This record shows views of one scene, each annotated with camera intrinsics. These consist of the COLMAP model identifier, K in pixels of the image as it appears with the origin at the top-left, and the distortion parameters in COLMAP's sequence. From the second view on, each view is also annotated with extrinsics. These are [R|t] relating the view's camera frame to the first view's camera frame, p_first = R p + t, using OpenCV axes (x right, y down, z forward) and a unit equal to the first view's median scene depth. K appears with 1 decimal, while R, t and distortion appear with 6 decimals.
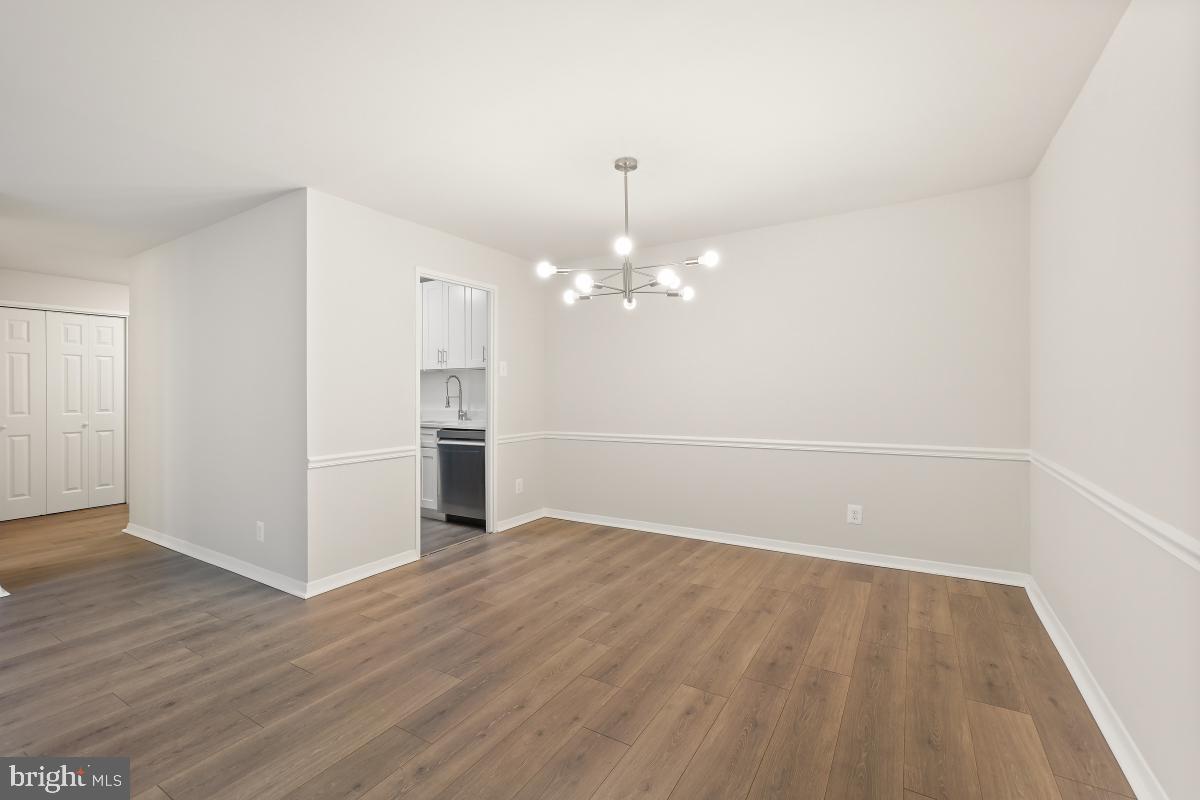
lens RADIAL K [[515.2, 0, 601.3], [0, 515.2, 393.5], [0, 0, 1]] dist [-0.001796, 0.001203]
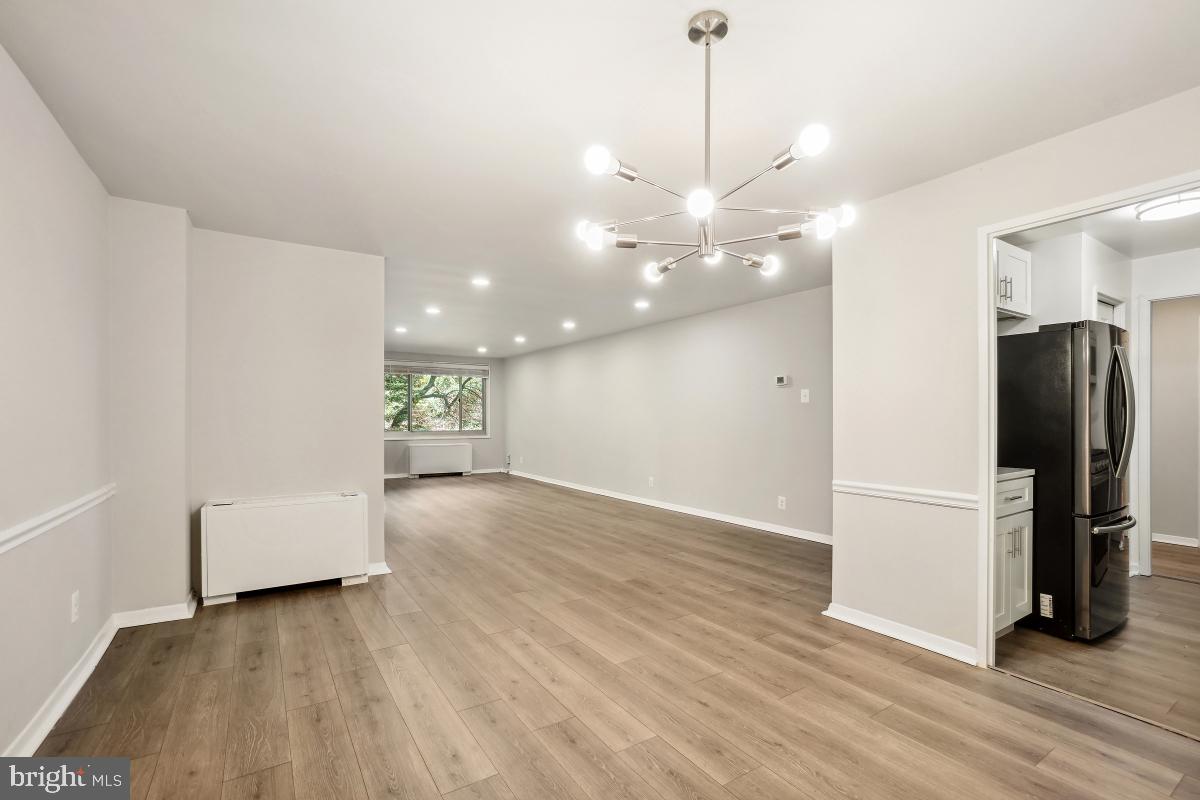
lens RADIAL K [[533.4, 0, 595.8], [0, 533.4, 395.4], [0, 0, 1]] dist [-0.016122, 0.001570]
pose [[-0.432975, -0.027449, -0.900988, 0.652470], [-0.000955, 0.999550, -0.029993, -0.013527], [0.901405, -0.012125, -0.432806, 1.136105]]
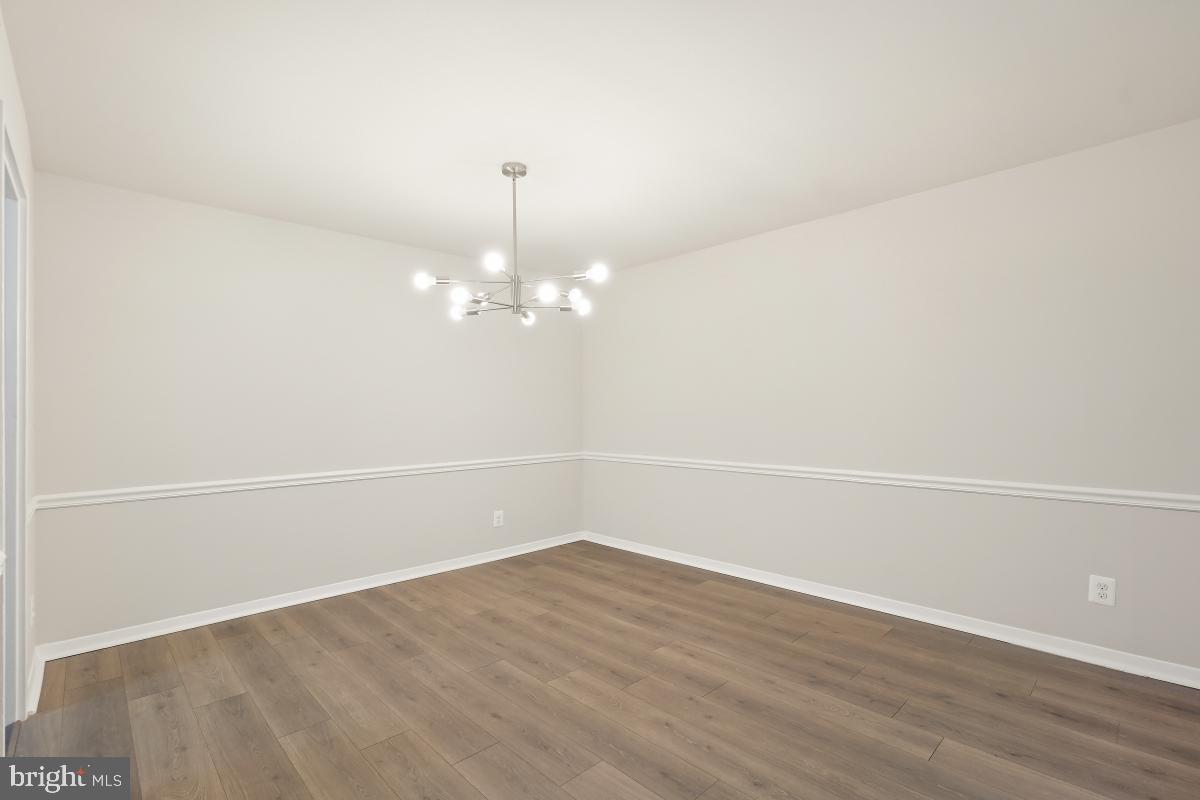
lens RADIAL K [[547.2, 0, 585.1], [0, 547.2, 388.2], [0, 0, 1]] dist [-0.016582, 0.000738]
pose [[0.272219, 0.045775, 0.961146, -0.874546], [0.008937, 0.998704, -0.050095, 0.000865], [-0.962194, 0.022227, 0.271457, 0.591077]]
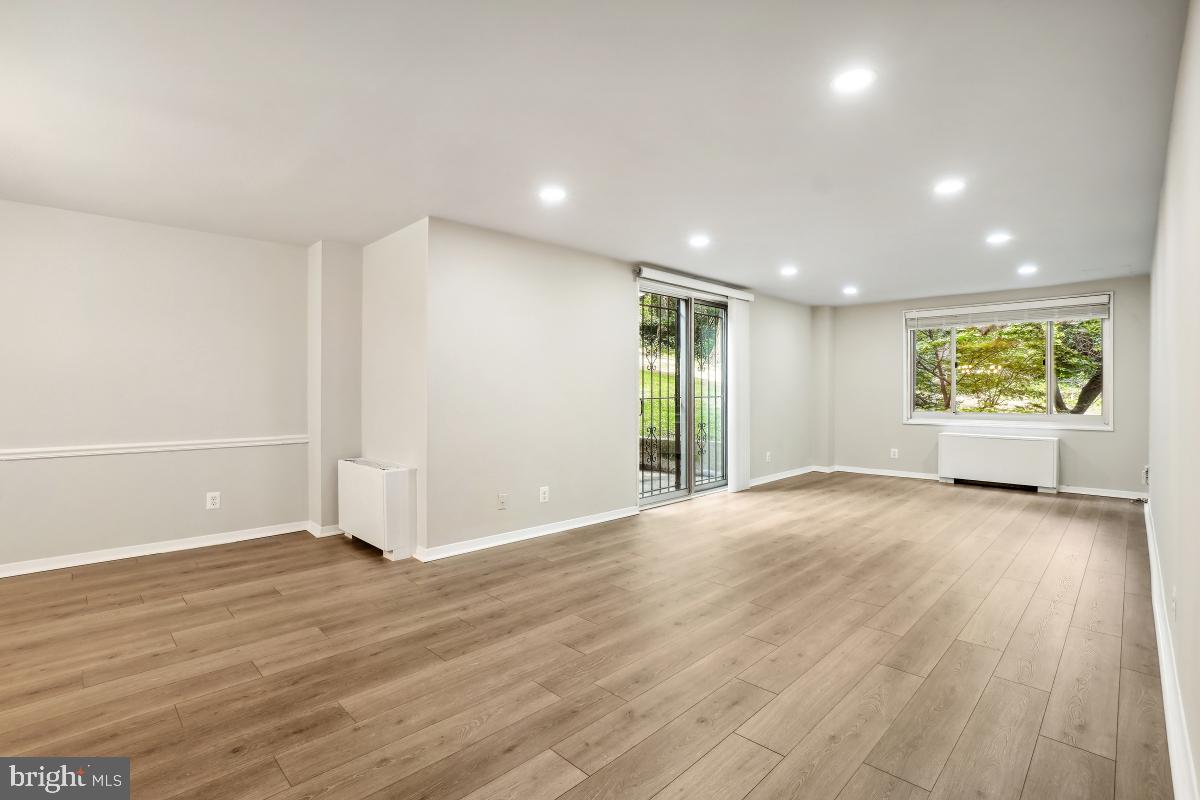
lens RADIAL K [[563.7, 0, 605.1], [0, 563.7, 394.6], [0, 0, 1]] dist [-0.068609, 0.024501]
pose [[-0.971786, 0.008079, 0.235728, -1.177438], [0.010082, 0.999923, 0.007294, 0.005822], [-0.235651, 0.009465, -0.971792, 1.228223]]
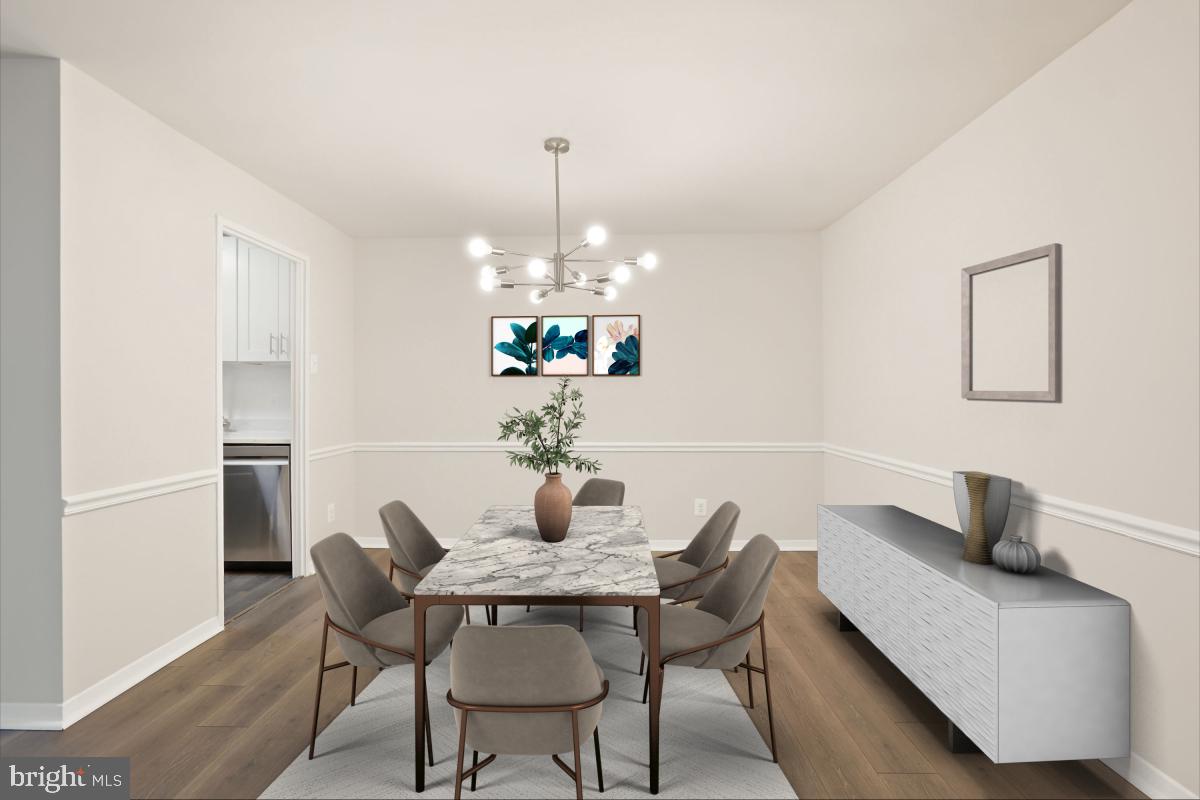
lens RADIAL K [[533.4, 0, 595.8], [0, 533.4, 395.4], [0, 0, 1]] dist [-0.016122, 0.001570]
pose [[0.866043, 0.007193, 0.499918, -0.366865], [-0.004886, 0.999971, -0.005924, 0.003287], [-0.499945, 0.002688, 0.866053, 0.154226]]
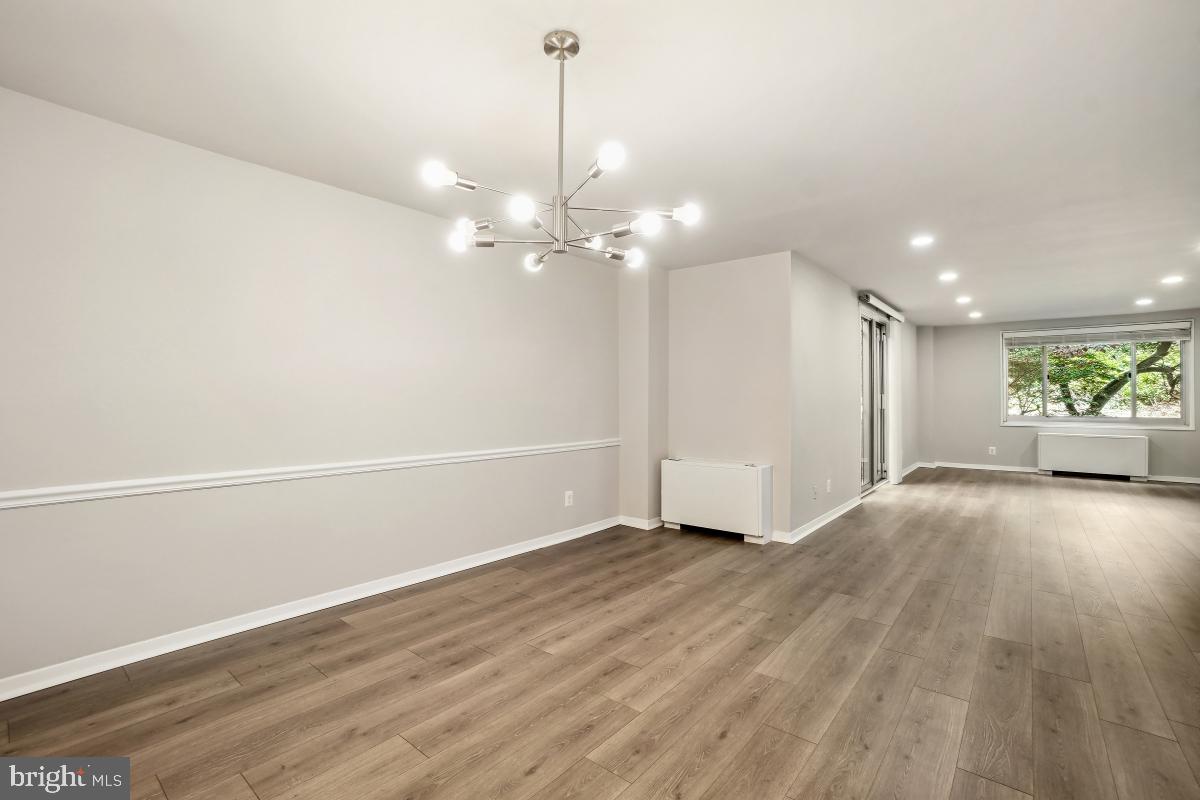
lens RADIAL K [[538.8, 0, 600.0], [0, 538.8, 400.0], [0, 0, 1]] dist [-0.086125, 0.033554]
pose [[-0.988703, 0.009722, 0.149571, -0.095798], [0.010396, 0.999939, 0.003728, -0.004745], [-0.149526, 0.005241, -0.988744, 1.606874]]
